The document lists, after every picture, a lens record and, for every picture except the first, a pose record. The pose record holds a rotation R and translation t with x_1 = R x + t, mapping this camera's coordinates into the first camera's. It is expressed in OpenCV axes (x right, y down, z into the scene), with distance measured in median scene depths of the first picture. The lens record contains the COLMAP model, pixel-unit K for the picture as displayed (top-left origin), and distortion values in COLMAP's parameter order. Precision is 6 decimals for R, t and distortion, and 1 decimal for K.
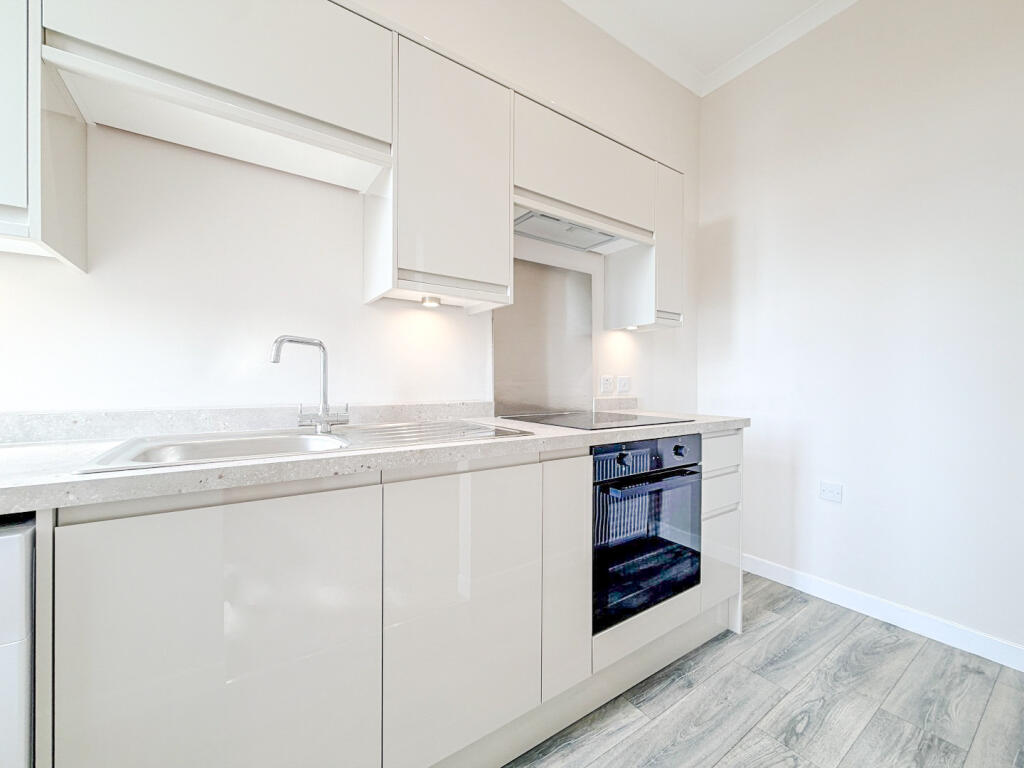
lens RADIAL K [[411.6, 0, 519.2], [0, 411.6, 387.1], [0, 0, 1]] dist [0.000900, -0.000414]
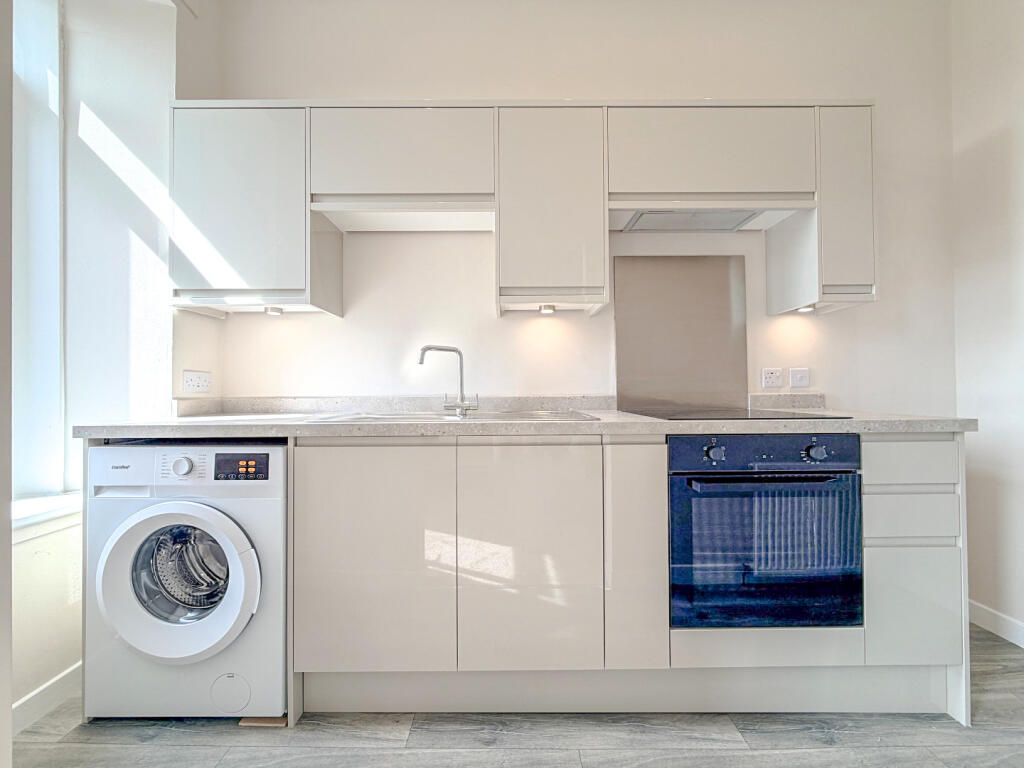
lens RADIAL K [[411.6, 0, 510.5], [0, 411.6, 387.4], [0, 0, 1]] dist [0.000900, -0.000414]
pose [[0.827963, -0.013664, -0.560616, 0.362687], [0.004316, 0.999829, -0.017995, 0.037873], [0.560766, 0.012480, 0.827880, -0.032611]]
